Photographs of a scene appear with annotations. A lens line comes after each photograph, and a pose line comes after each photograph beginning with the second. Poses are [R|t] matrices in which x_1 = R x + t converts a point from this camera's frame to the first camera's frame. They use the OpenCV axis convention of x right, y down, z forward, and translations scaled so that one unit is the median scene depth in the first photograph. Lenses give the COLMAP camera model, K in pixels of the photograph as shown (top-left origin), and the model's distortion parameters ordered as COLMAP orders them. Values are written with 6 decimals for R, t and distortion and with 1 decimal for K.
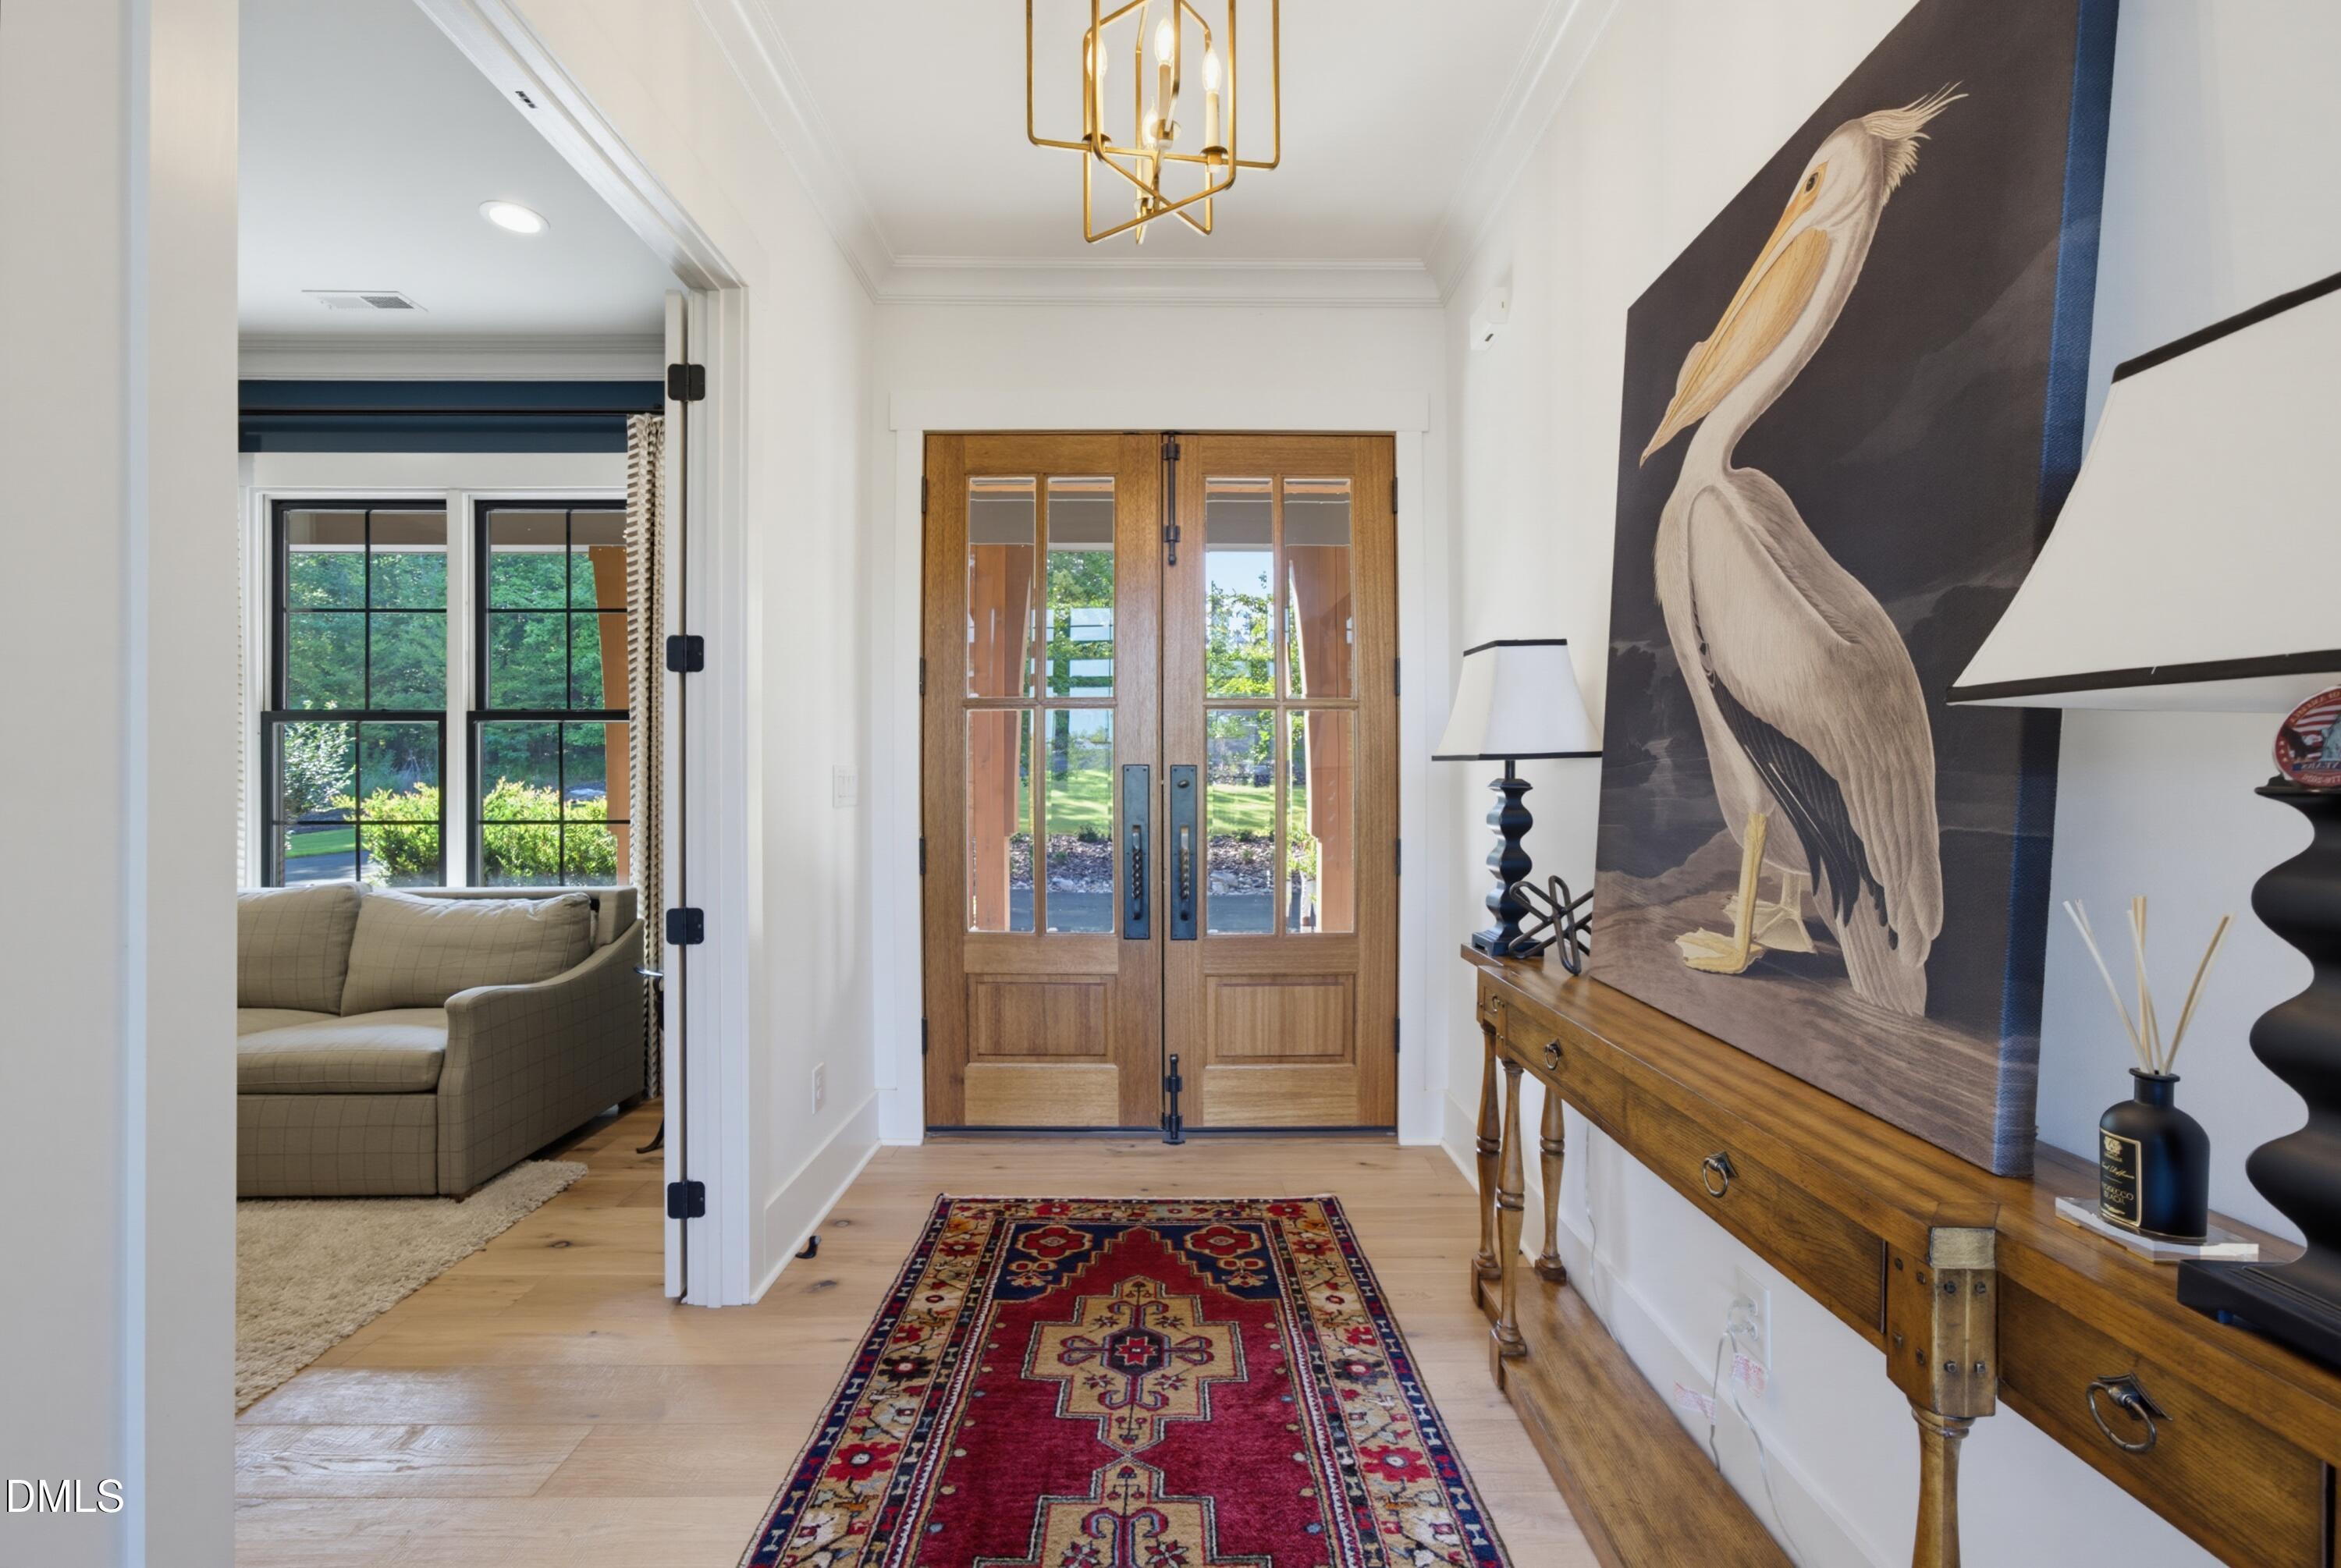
lens RADIAL K [[976.4, 0, 1170.9], [0, 976.4, 784.5], [0, 0, 1]] dist [-0.012068, 0.008743]
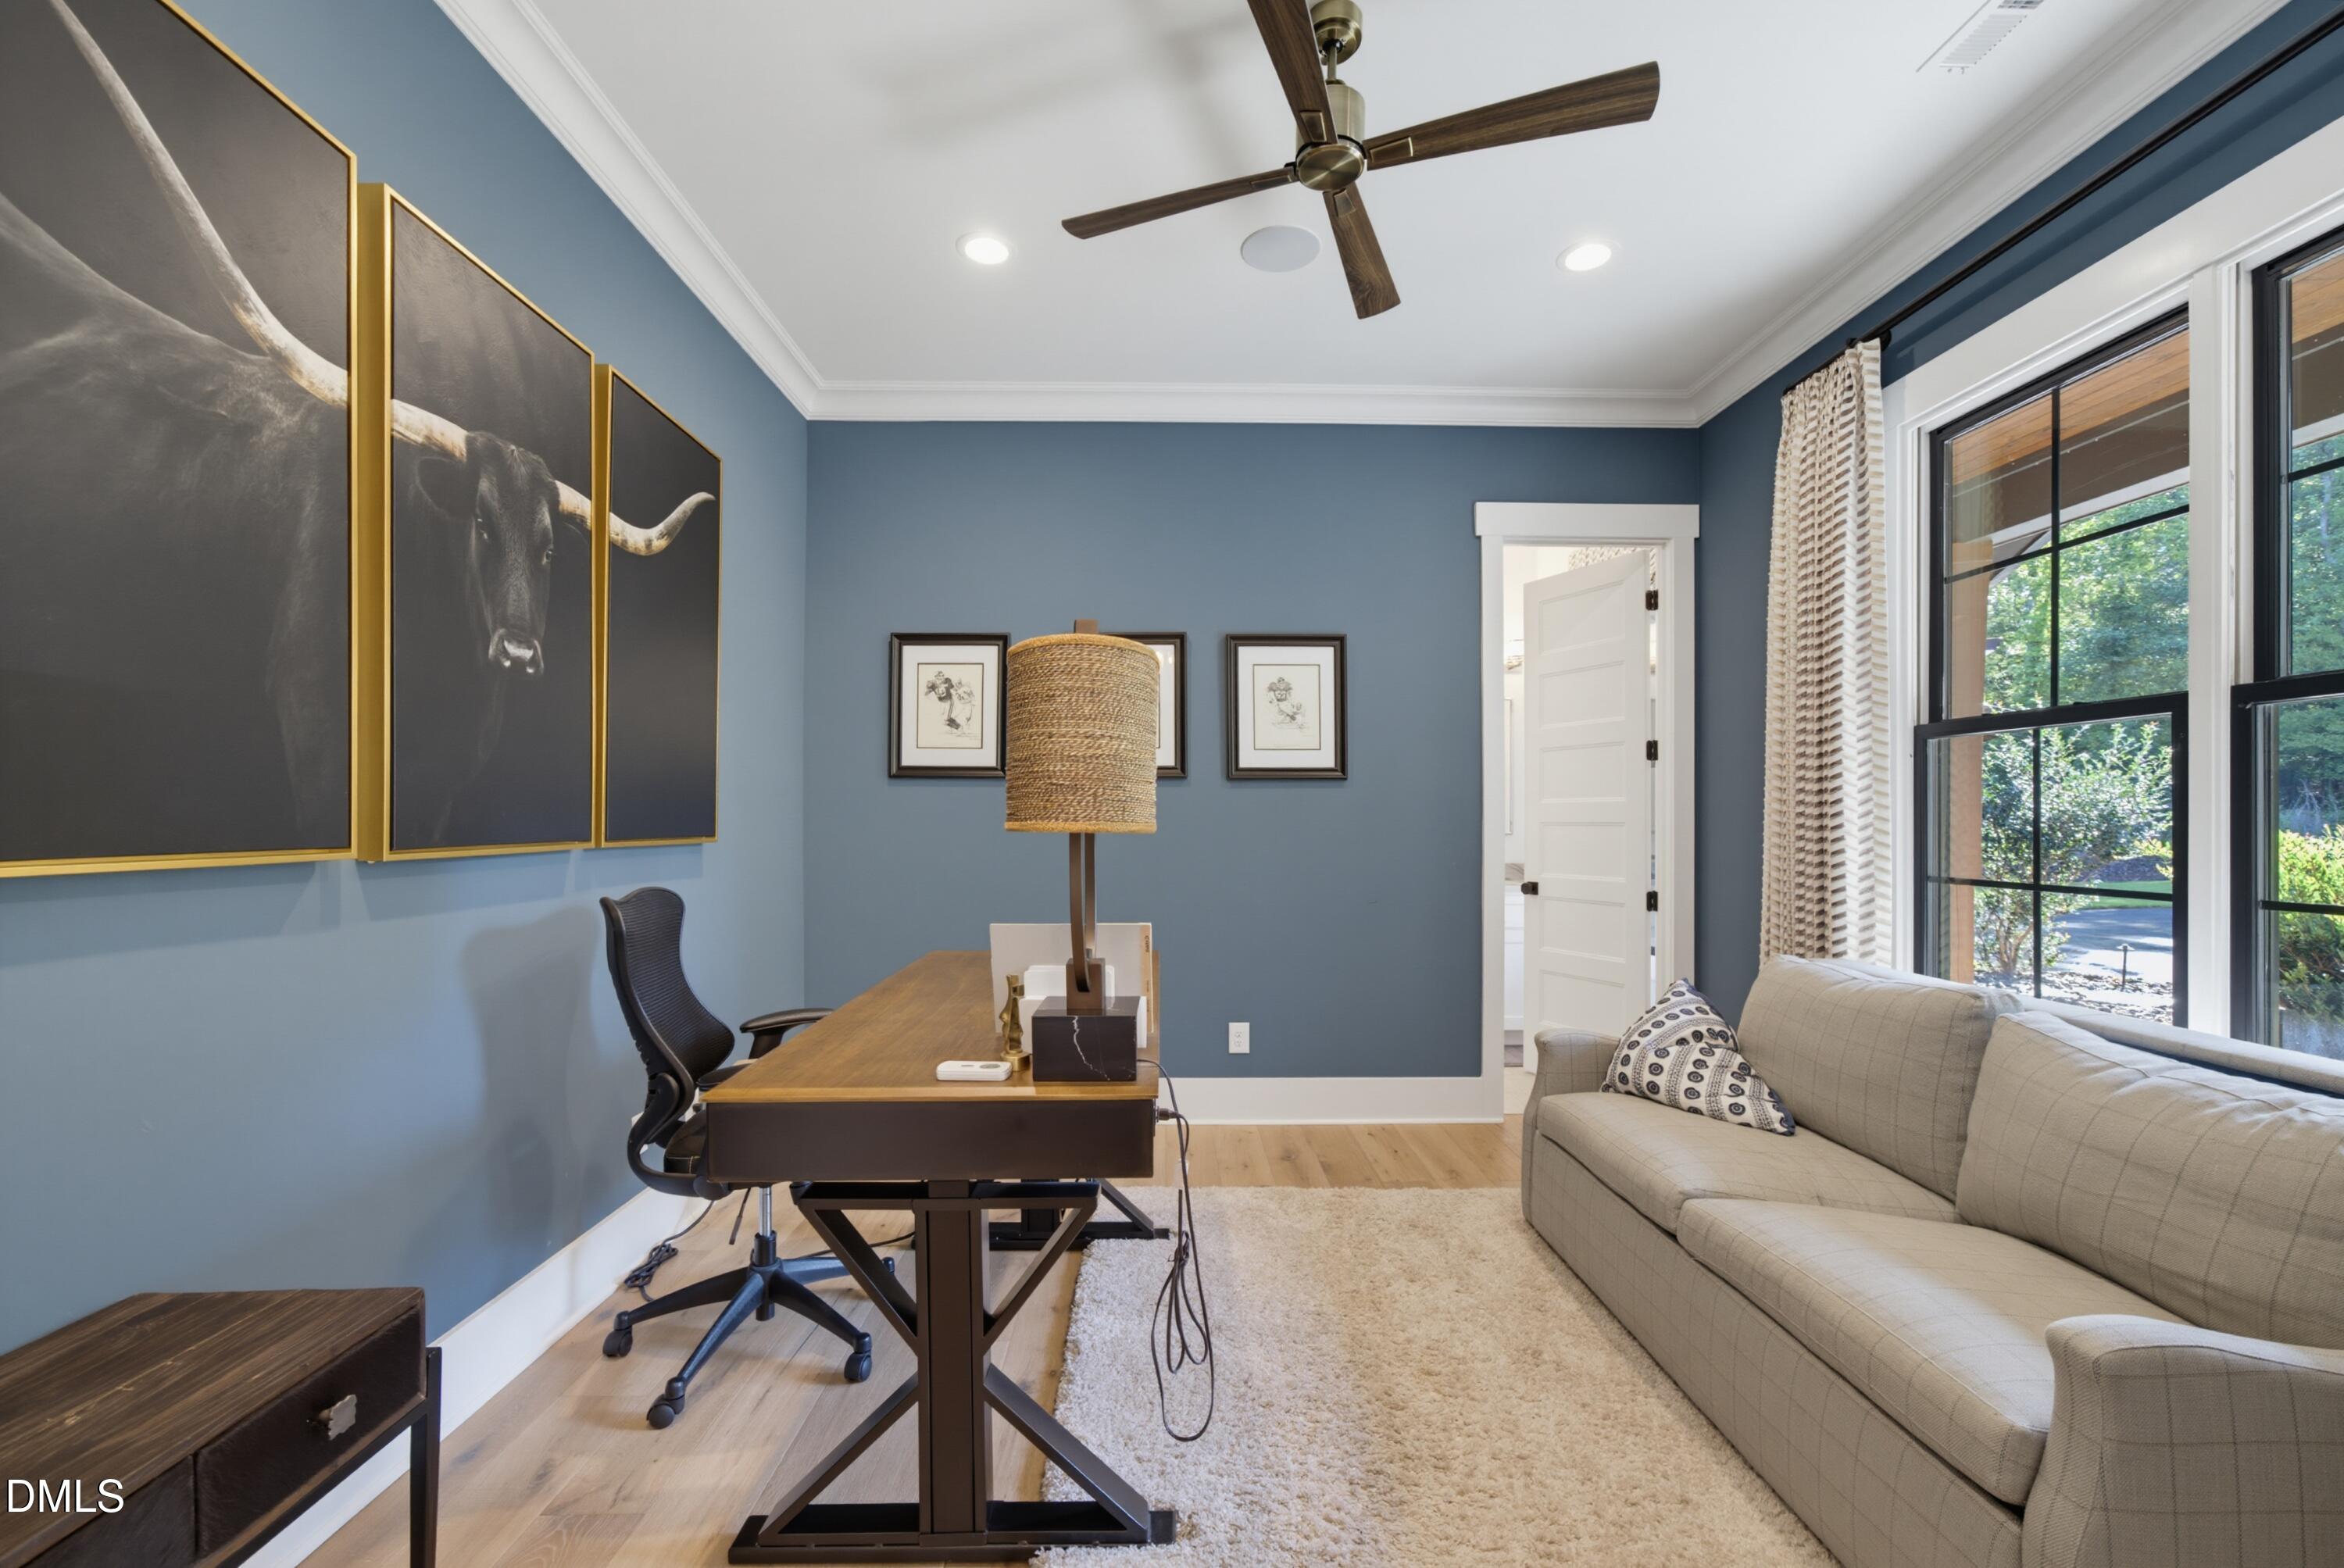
lens RADIAL K [[977.7, 0, 1176.2], [0, 977.7, 809.0], [0, 0, 1]] dist [-0.012068, 0.008743]
pose [[0.038328, -0.011735, -0.999196, -0.293382], [-0.004840, 0.999917, -0.011929, -0.000699], [0.999253, 0.005293, 0.038268, 0.541787]]
